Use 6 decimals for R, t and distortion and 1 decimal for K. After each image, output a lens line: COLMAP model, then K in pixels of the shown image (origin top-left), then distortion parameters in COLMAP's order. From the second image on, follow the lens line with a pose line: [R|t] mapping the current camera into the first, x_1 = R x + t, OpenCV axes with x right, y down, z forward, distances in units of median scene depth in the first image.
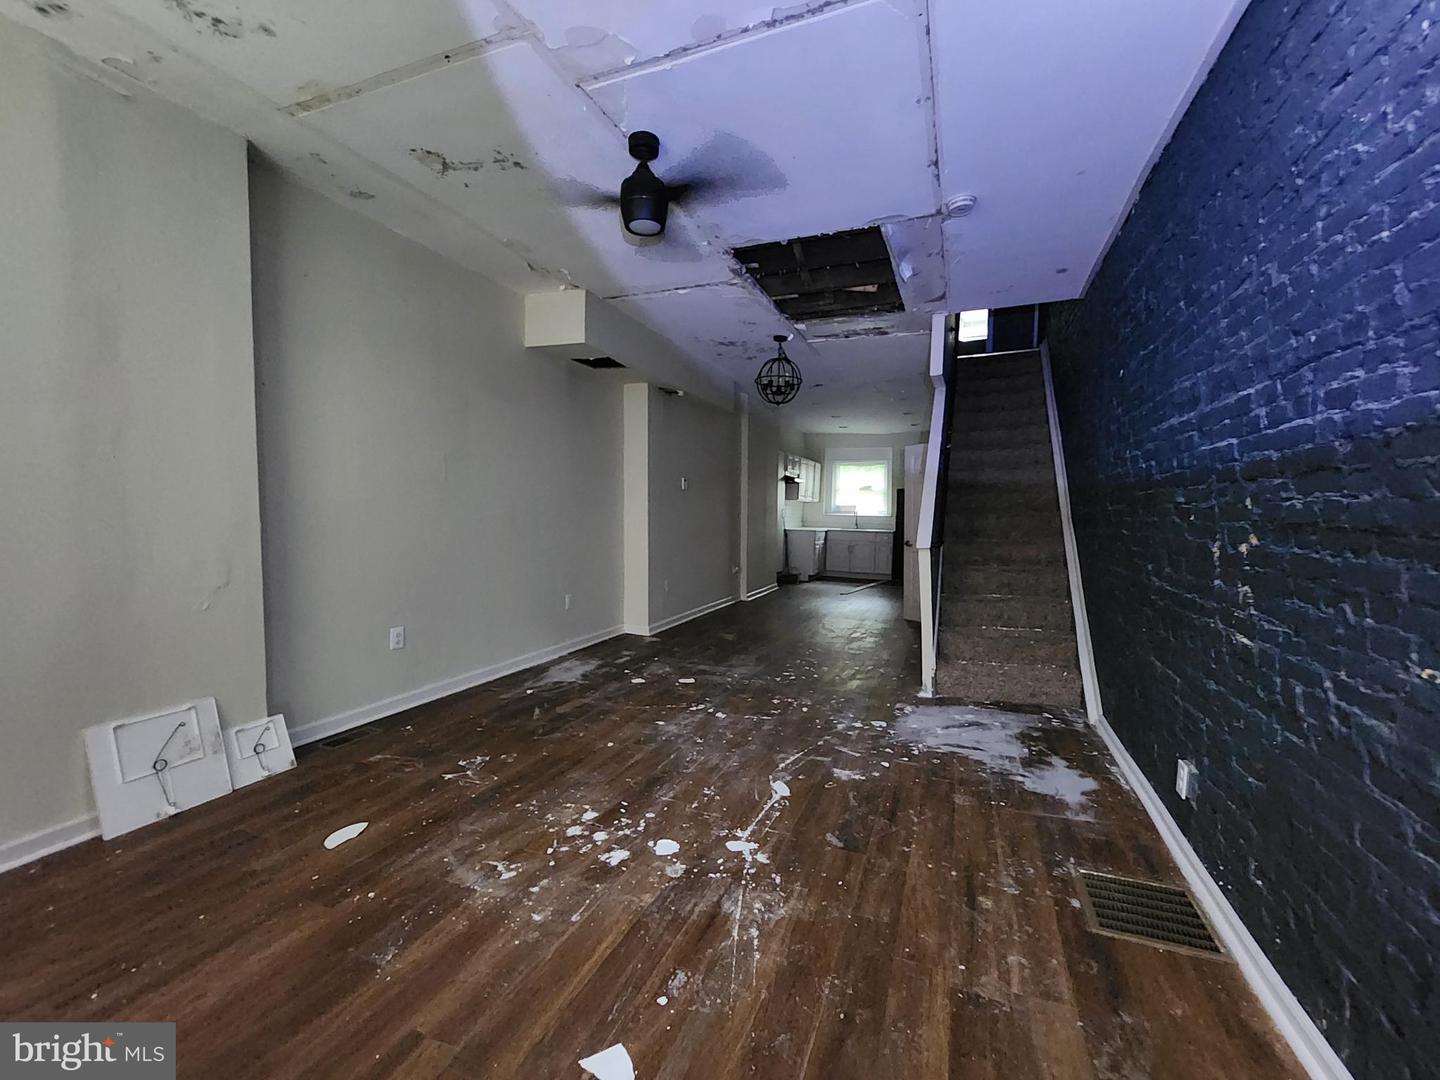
lens RADIAL K [[586.4, 0, 729.8], [0, 586.4, 546.9], [0, 0, 1]] dist [-0.002464, 0.000587]
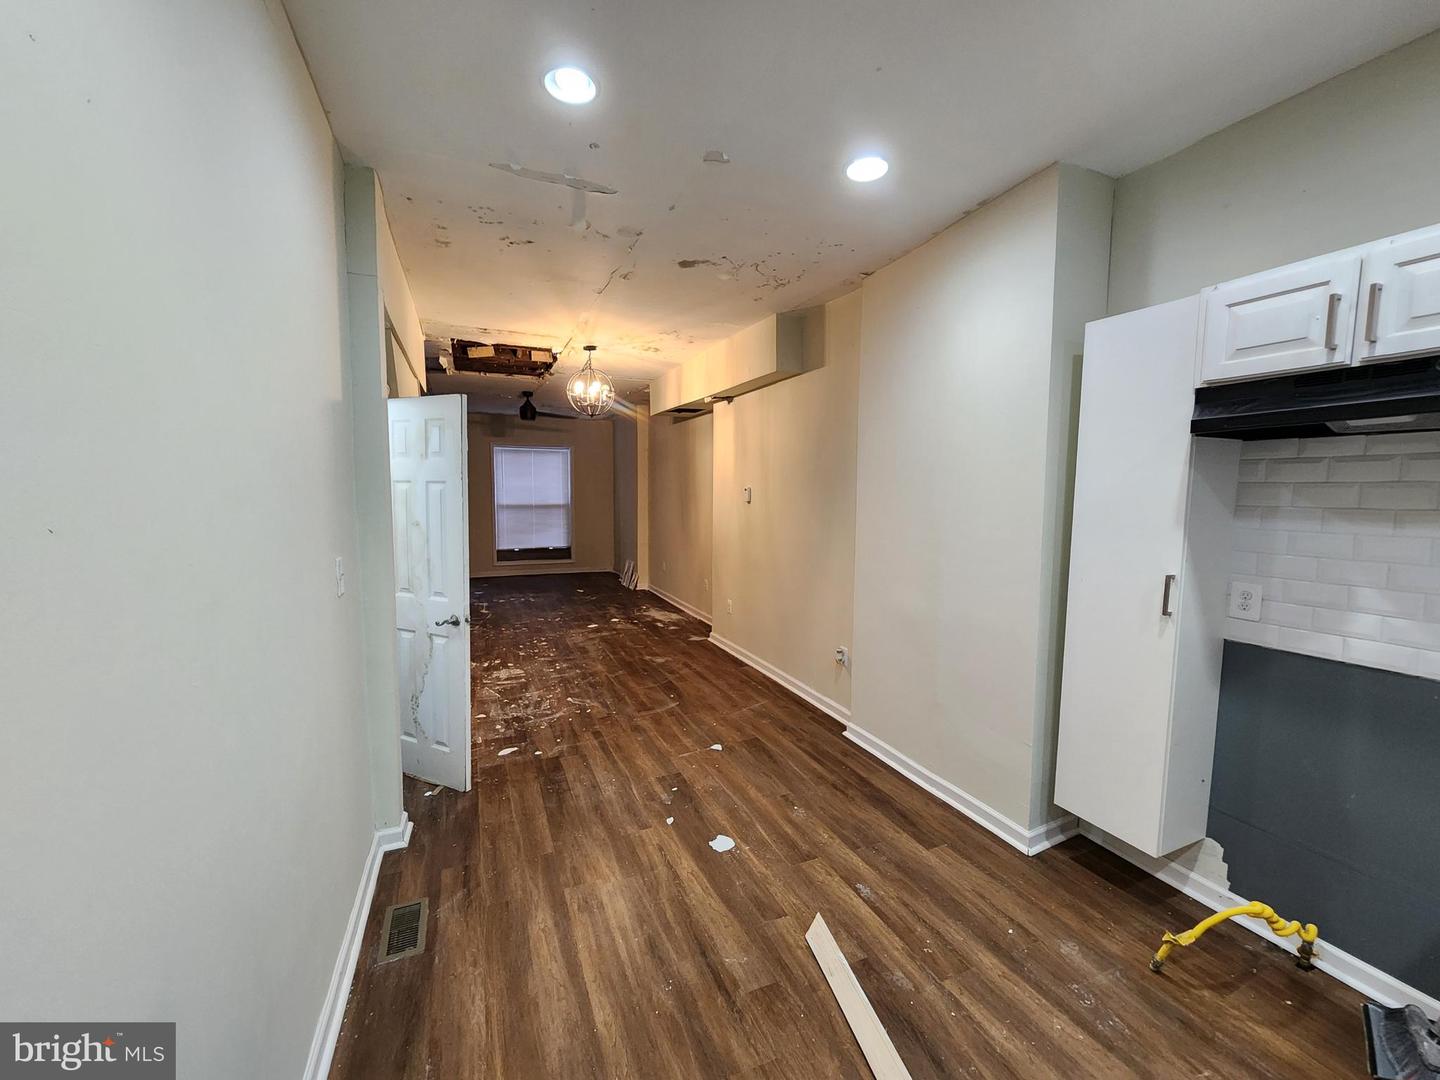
lens RADIAL K [[586.4, 0, 729.8], [0, 586.4, 546.9], [0, 0, 1]] dist [-0.002464, 0.000587]
pose [[-0.696027, 0.048874, -0.716350, 0.975705], [-0.061005, 0.990048, 0.126821, -0.252674], [0.715419, 0.131972, -0.686118, 2.869641]]
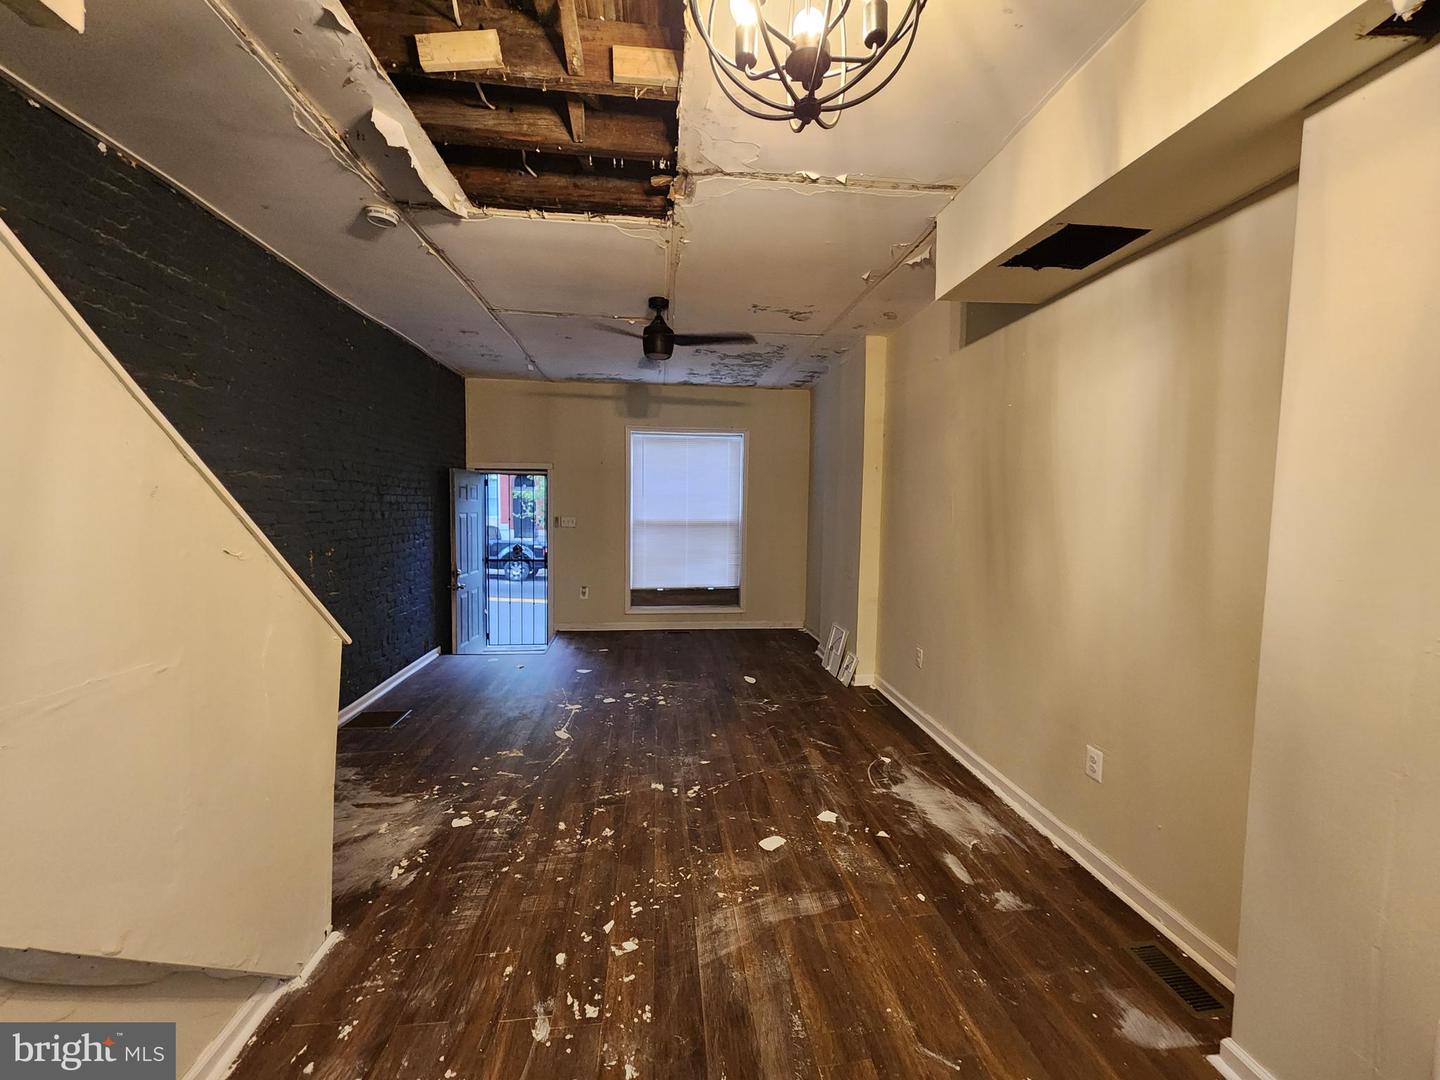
lens RADIAL K [[586.4, 0, 729.8], [0, 586.4, 546.9], [0, 0, 1]] dist [-0.002464, 0.000587]
pose [[-0.876533, 0.011101, -0.481214, 0.314701], [-0.053095, 0.991404, 0.119582, -0.180277], [0.478405, 0.130367, -0.868408, 1.817038]]
